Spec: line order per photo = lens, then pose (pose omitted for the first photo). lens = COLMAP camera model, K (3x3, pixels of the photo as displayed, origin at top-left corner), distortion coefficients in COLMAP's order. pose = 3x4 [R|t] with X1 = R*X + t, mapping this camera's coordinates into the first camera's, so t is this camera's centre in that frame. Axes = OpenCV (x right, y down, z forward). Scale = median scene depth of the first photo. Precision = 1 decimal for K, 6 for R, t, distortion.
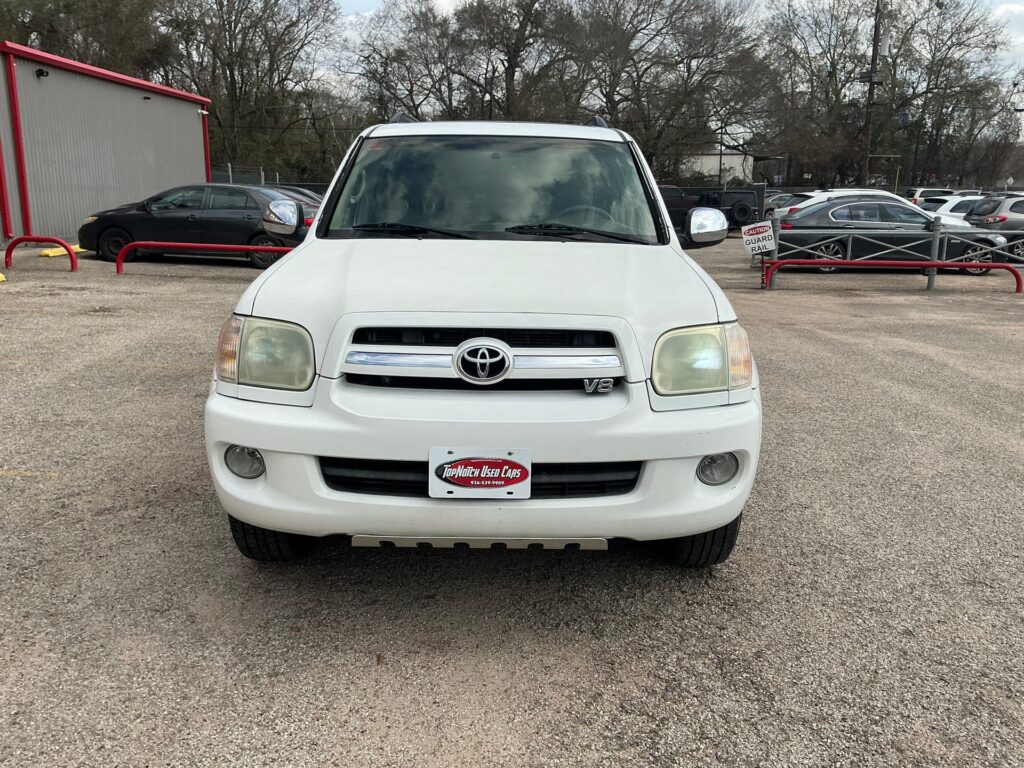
lens RADIAL K [[866.5, 0, 486.9], [0, 866.5, 373.5], [0, 0, 1]] dist [0.041770, -0.077796]
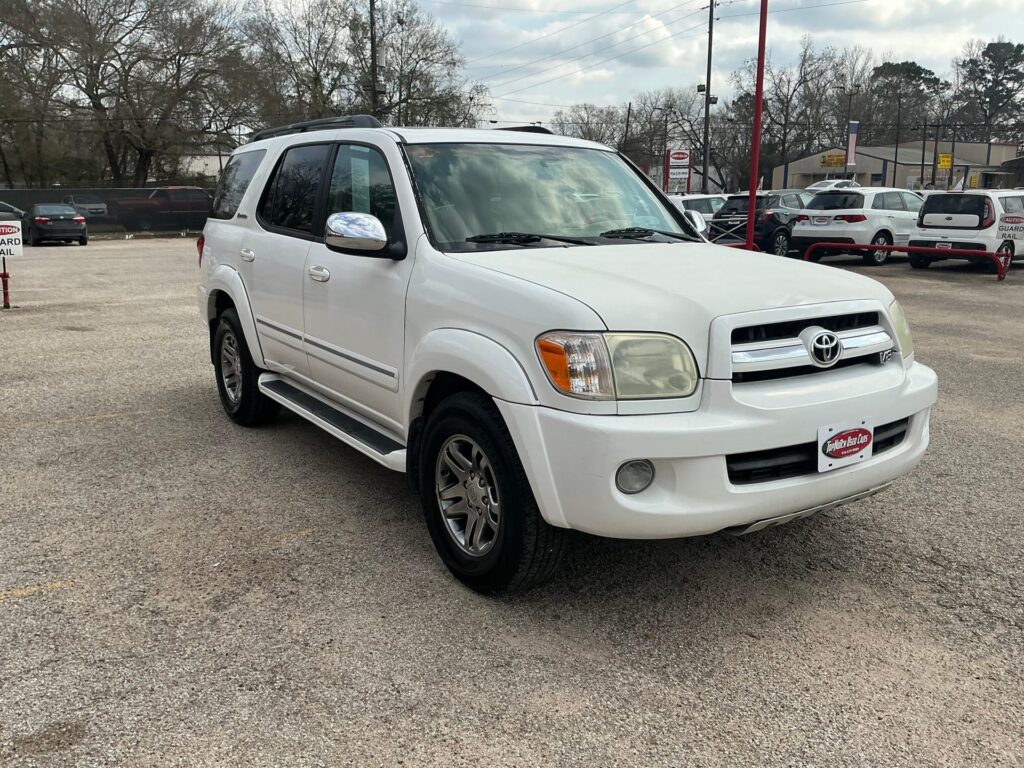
lens RADIAL K [[866.5, 0, 509.5], [0, 866.5, 379.1], [0, 0, 1]] dist [0.041770, -0.077796]
pose [[0.835610, -0.126571, 0.534543, -0.948609], [0.124200, 0.991426, 0.040602, -0.068793], [-0.535099, 0.032463, 0.844165, 0.255666]]
